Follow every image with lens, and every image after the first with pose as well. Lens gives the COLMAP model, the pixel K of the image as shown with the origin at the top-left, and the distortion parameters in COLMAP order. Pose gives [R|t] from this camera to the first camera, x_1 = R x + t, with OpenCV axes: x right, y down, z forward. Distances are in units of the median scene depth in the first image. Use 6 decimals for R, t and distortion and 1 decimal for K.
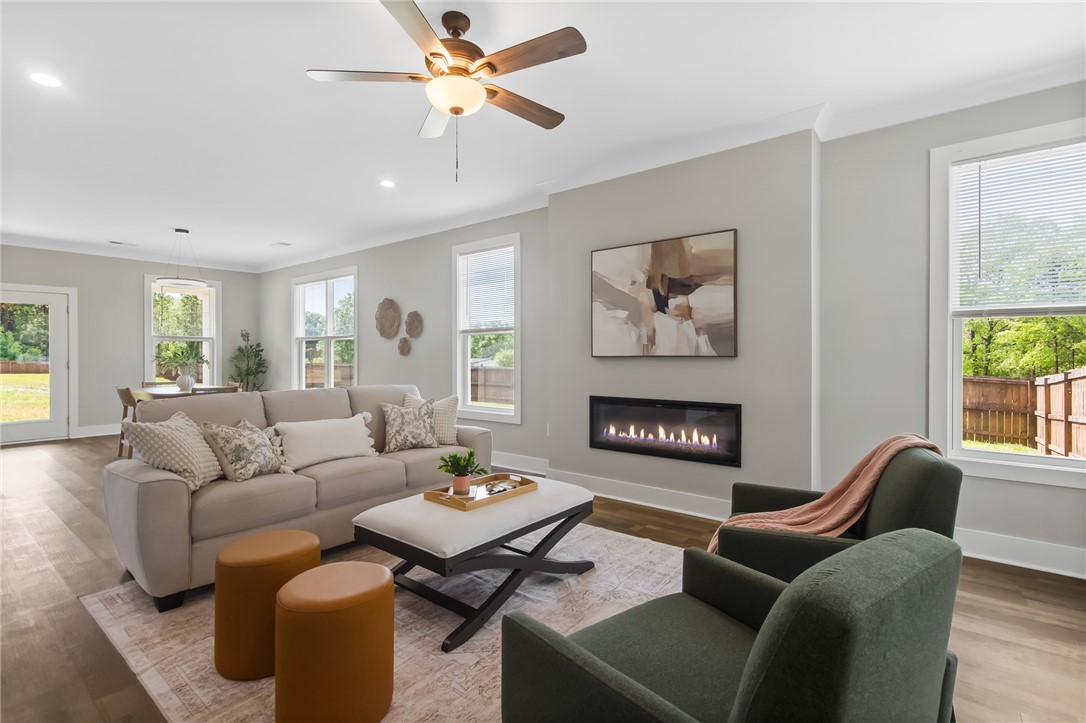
lens RADIAL K [[501.2, 0, 543.0], [0, 501.2, 361.5], [0, 0, 1]] dist [0.000007, 0.000205]
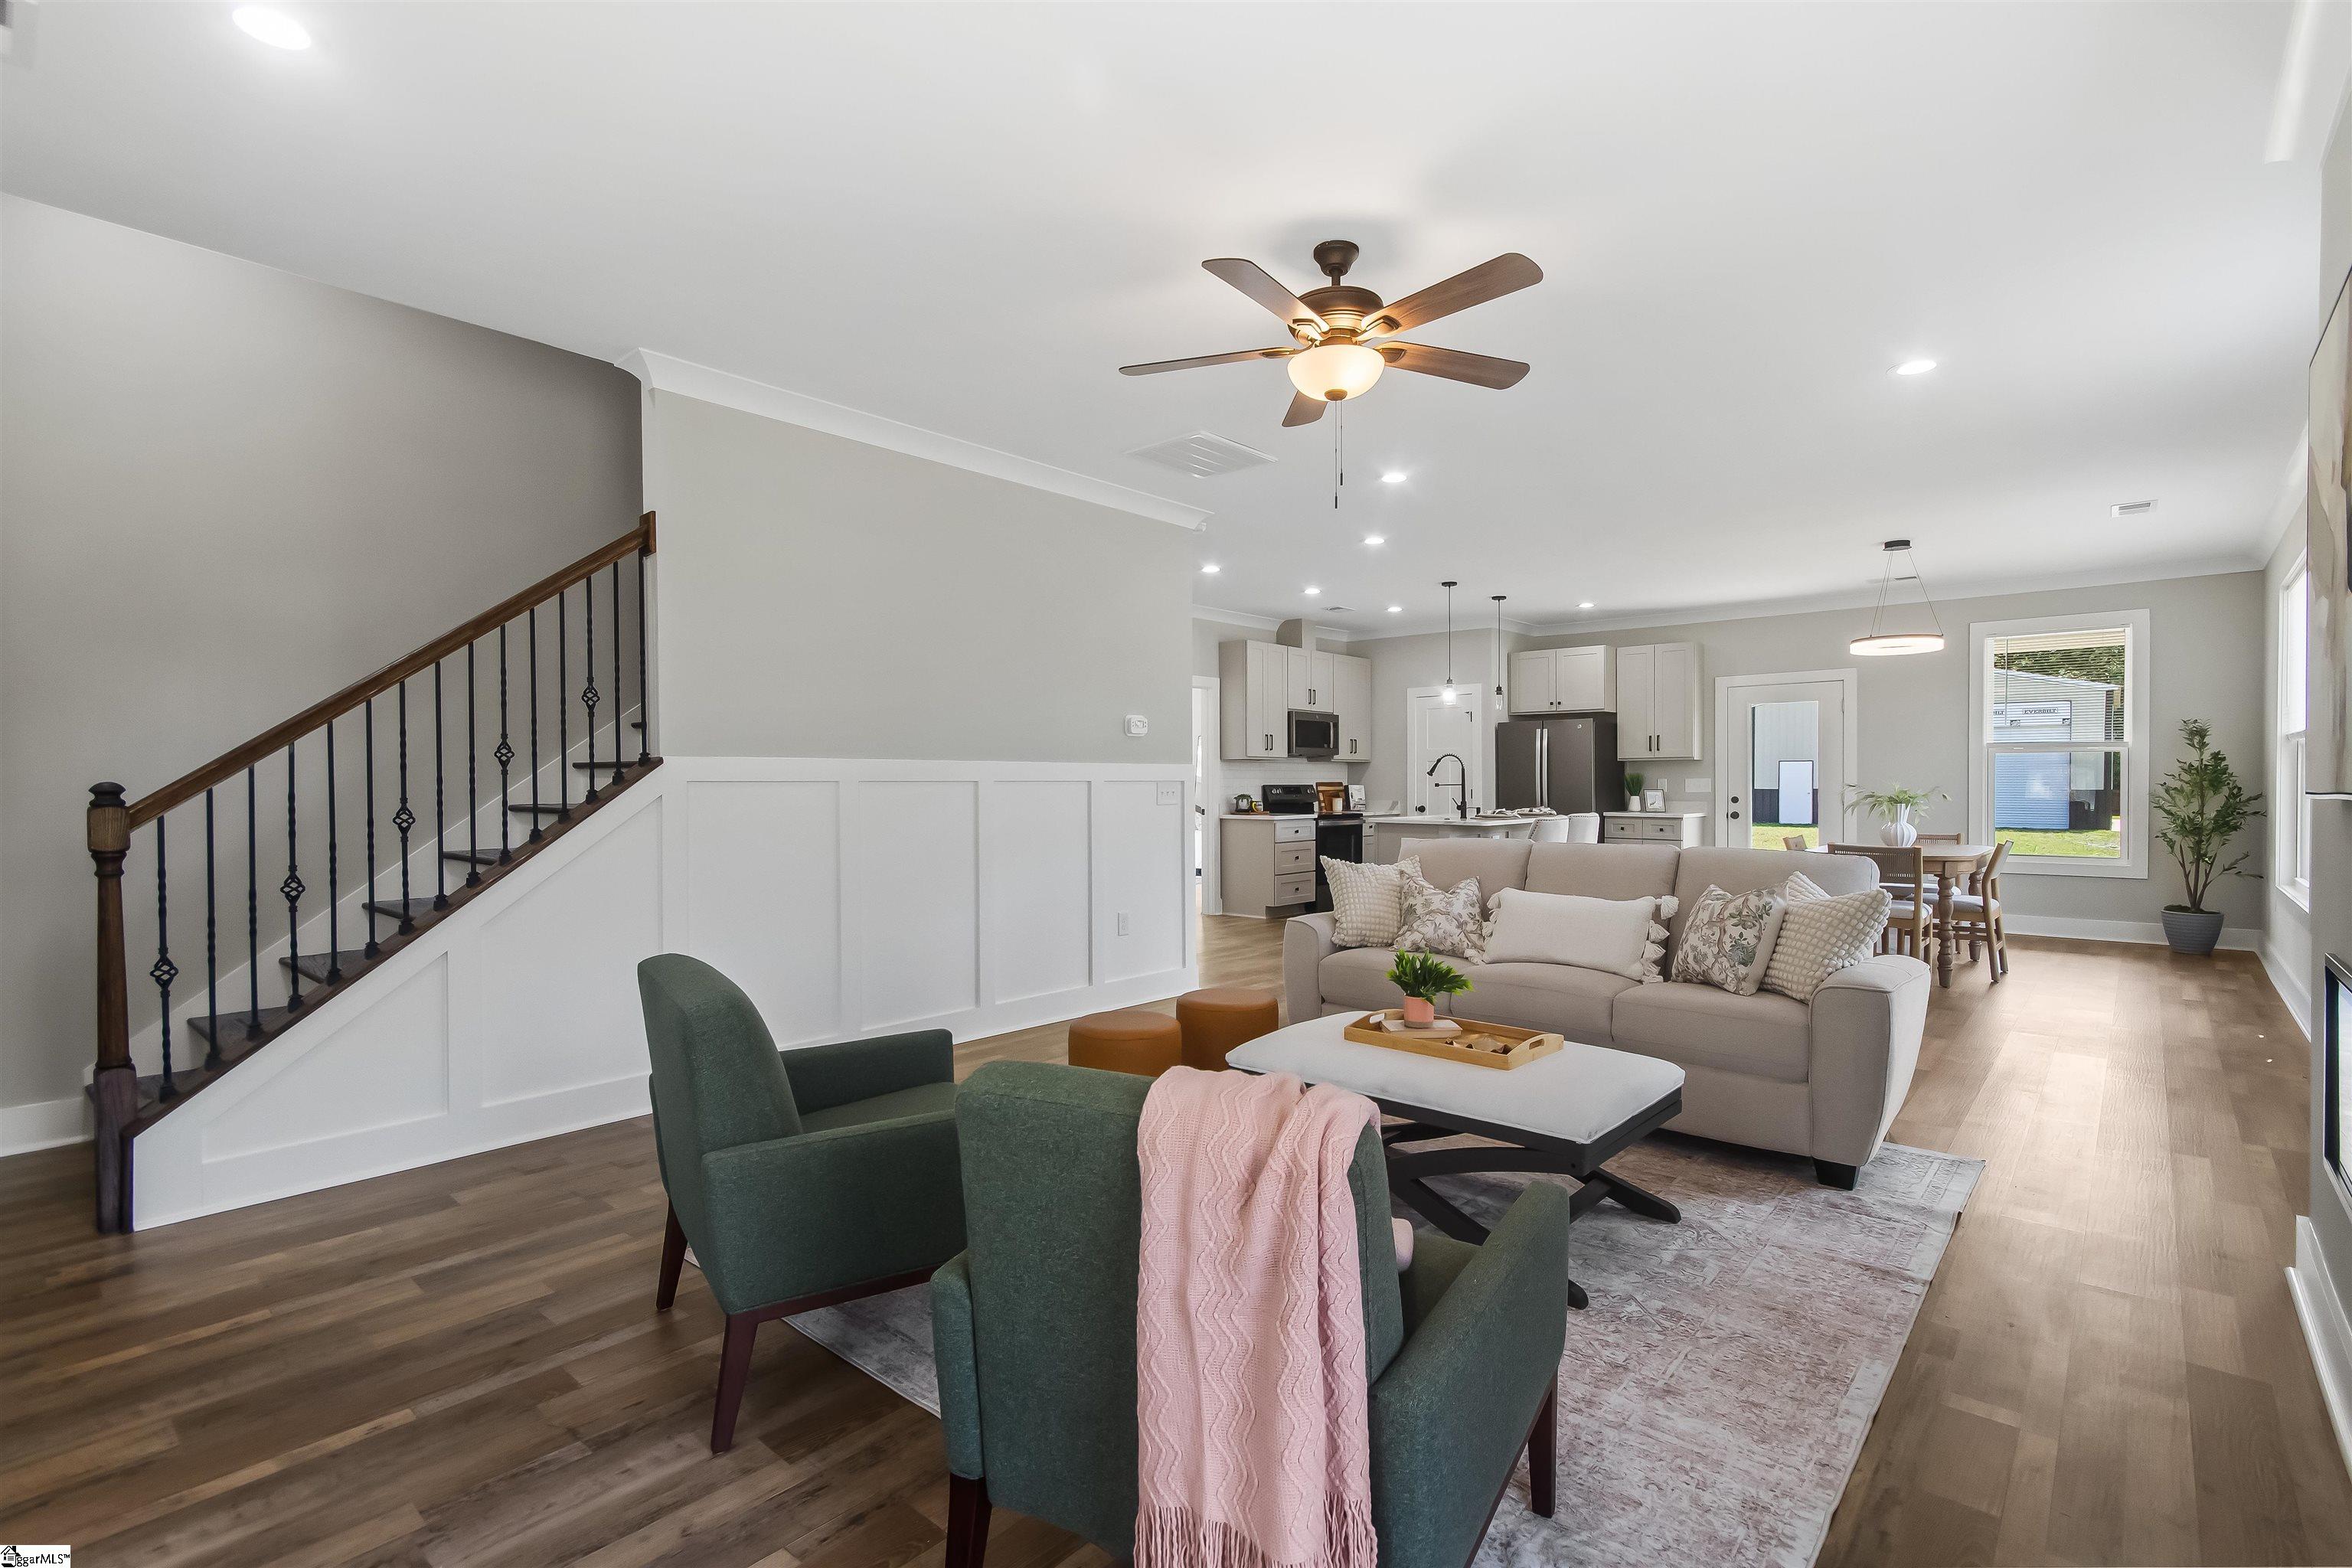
lens RADIAL K [[1085.5, 0, 1176.0], [0, 1085.5, 784.0], [0, 0, 1]] dist [0.000007, 0.000205]
pose [[-0.057079, 0.001422, -0.998369, 0.780340], [-0.012181, 0.999924, 0.002121, -0.009142], [0.998295, 0.012282, -0.057057, 0.564558]]
